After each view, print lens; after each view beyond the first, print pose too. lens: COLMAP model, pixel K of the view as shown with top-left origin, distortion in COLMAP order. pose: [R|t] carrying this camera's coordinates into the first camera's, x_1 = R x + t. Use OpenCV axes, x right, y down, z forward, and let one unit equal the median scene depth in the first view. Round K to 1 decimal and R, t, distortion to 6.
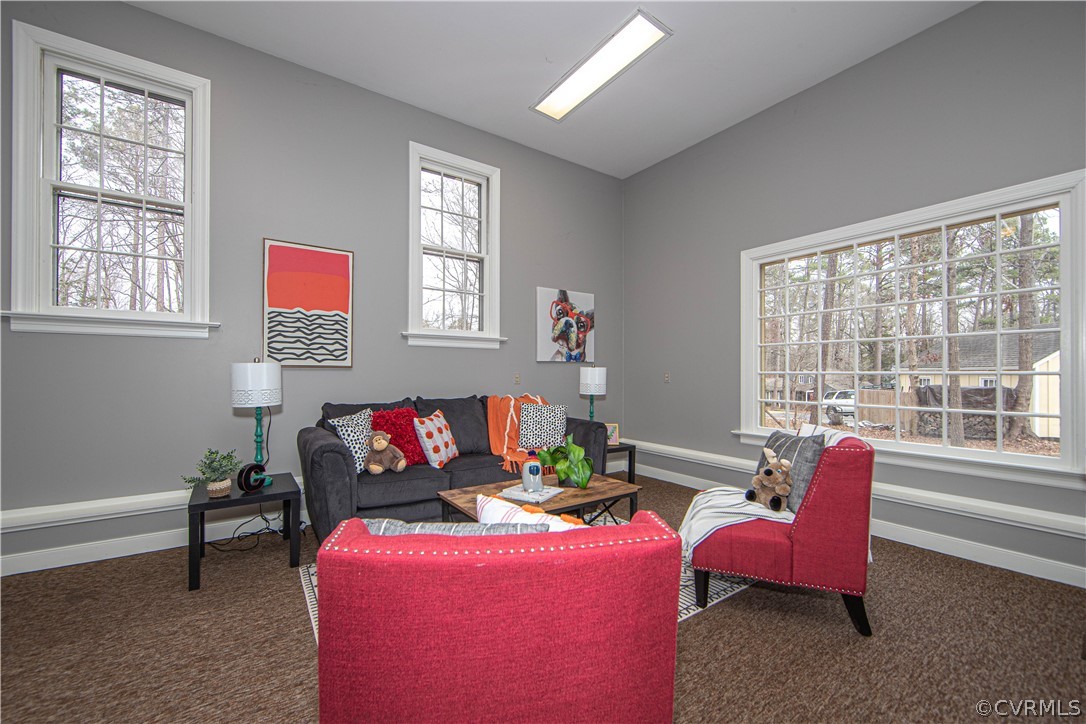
lens RADIAL K [[428.5, 0, 542.6], [0, 428.5, 371.3], [0, 0, 1]] dist [-0.008018, 0.000046]
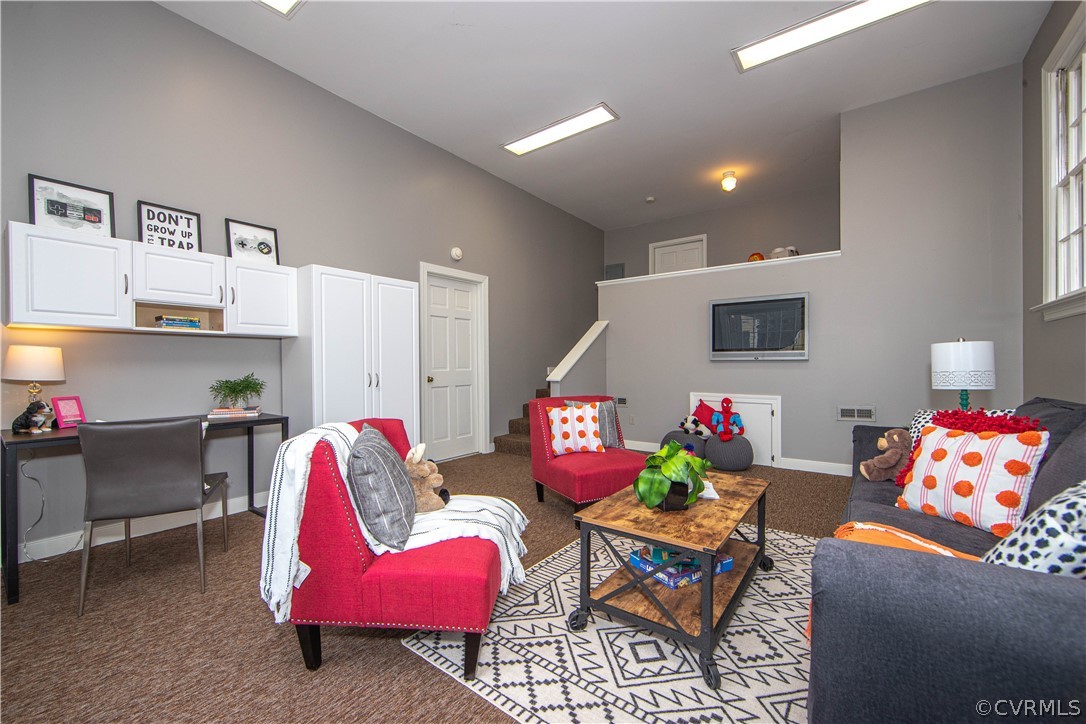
lens RADIAL K [[428.5, 0, 542.6], [0, 428.5, 371.3], [0, 0, 1]] dist [-0.008018, 0.000046]
pose [[-0.947748, 0.008869, -0.318897, 0.509225], [0.006779, 0.999948, 0.007662, 0.032036], [0.318949, 0.005100, -0.947758, 1.671079]]
